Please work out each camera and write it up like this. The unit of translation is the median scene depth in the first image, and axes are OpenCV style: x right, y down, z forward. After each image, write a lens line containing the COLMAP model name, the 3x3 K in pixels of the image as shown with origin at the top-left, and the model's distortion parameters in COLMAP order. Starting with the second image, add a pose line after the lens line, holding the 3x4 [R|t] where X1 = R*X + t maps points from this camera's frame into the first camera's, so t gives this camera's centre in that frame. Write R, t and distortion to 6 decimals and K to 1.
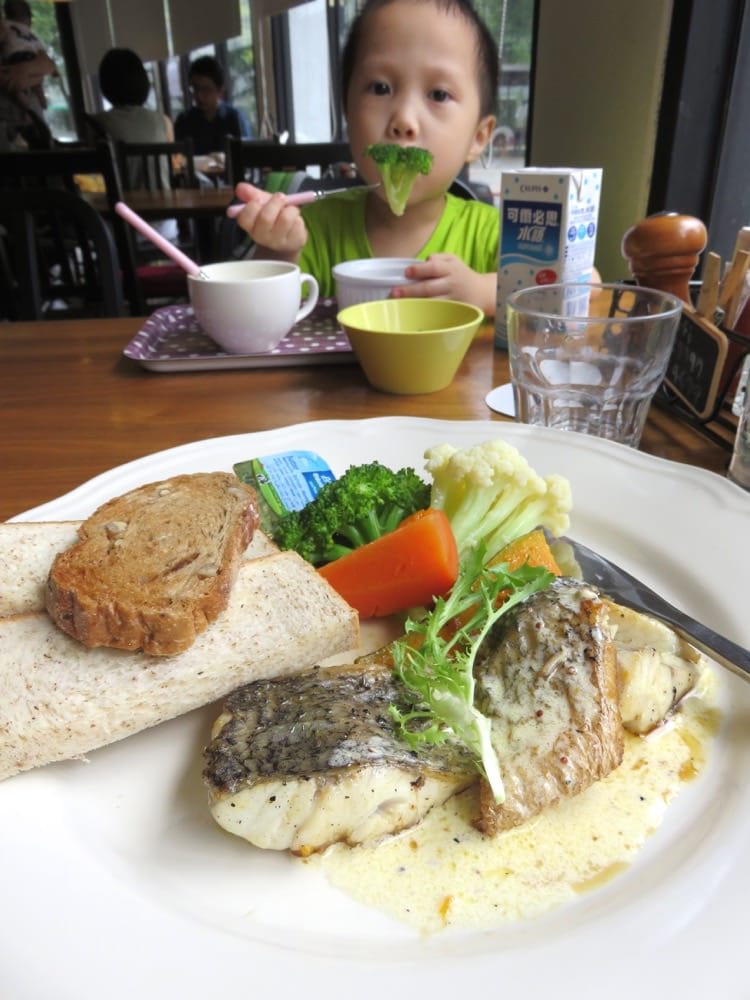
lens RADIAL K [[737.5, 0, 375.0], [0, 737.5, 500.0], [0, 0, 1]] dist [-0.048218, 0.086463]
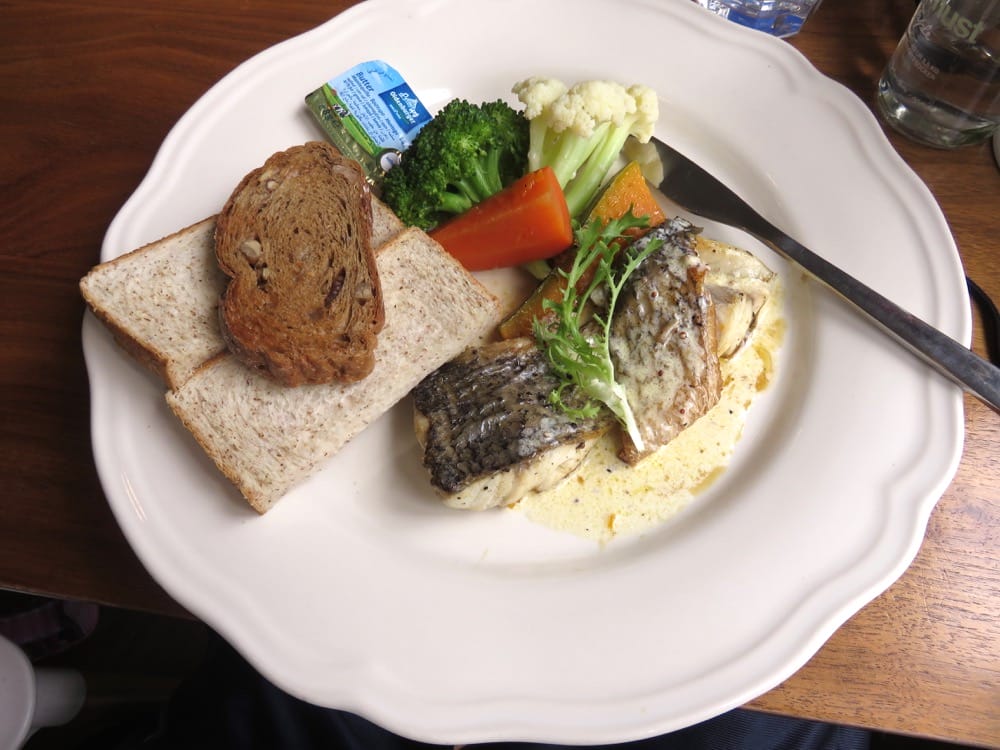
lens RADIAL K [[737.5, 0, 500.0], [0, 737.5, 375.0], [0, 0, 1]] dist [-0.048218, 0.086463]
pose [[0.977561, -0.192986, 0.084448, -0.163136], [0.105340, 0.795002, 0.597390, -0.509019], [-0.182424, -0.575090, 0.797492, 0.005678]]
